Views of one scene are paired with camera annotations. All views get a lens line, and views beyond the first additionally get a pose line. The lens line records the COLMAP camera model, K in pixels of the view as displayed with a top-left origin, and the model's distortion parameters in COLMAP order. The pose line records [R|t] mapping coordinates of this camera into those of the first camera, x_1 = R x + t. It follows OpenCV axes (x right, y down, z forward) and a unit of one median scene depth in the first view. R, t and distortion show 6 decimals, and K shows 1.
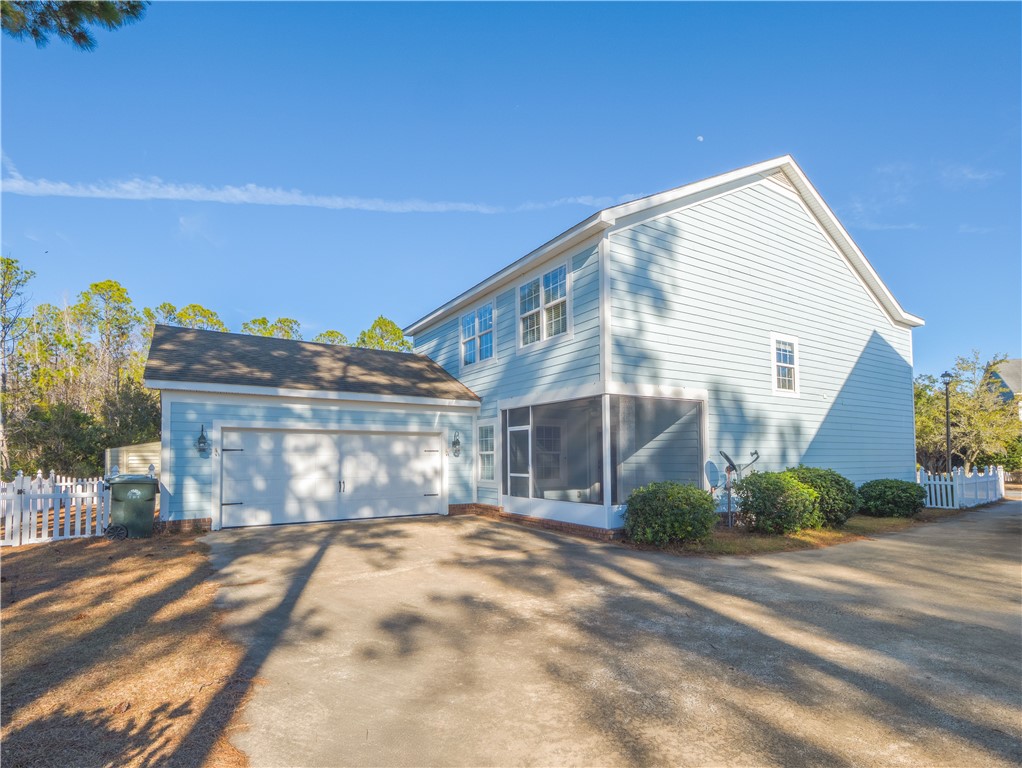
lens RADIAL K [[436.0, 0, 511.0], [0, 436.0, 384.0], [0, 0, 1]] dist [0.000266, -0.000002]
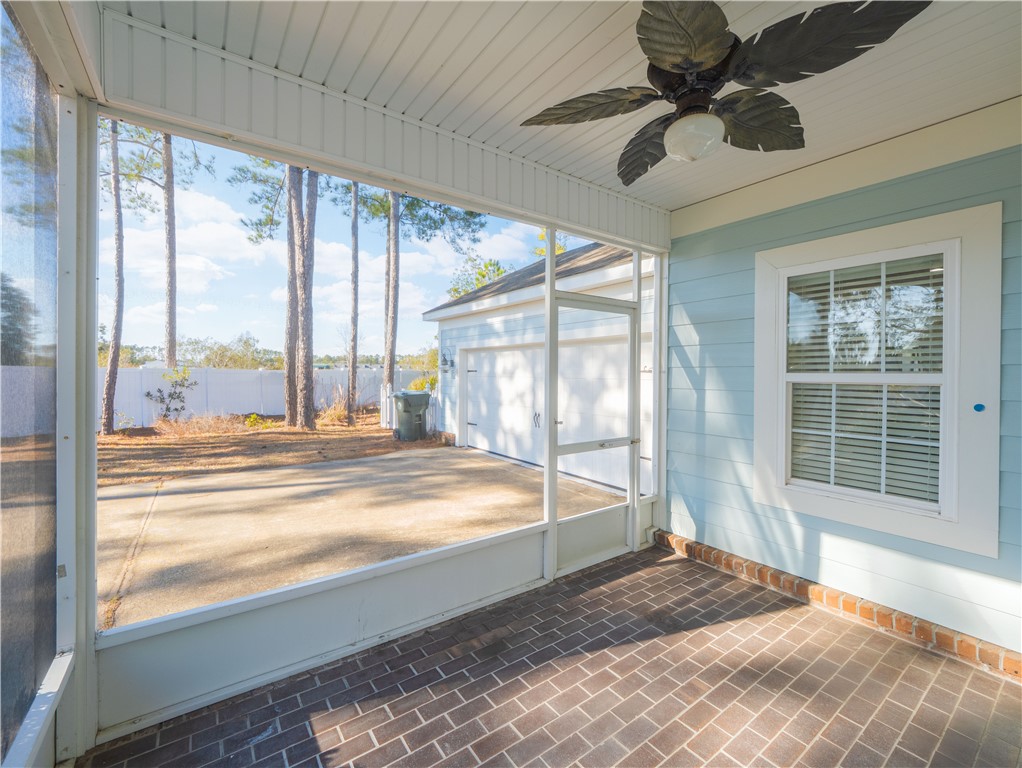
lens RADIAL K [[436.0, 0, 511.0], [0, 436.0, 384.0], [0, 0, 1]] dist [0.000266, -0.000002]
pose [[0.133145, 0.019811, -0.990899, 0.343276], [0.150731, 0.987765, 0.040002, 0.146510], [0.979567, -0.154686, 0.128530, 0.934794]]
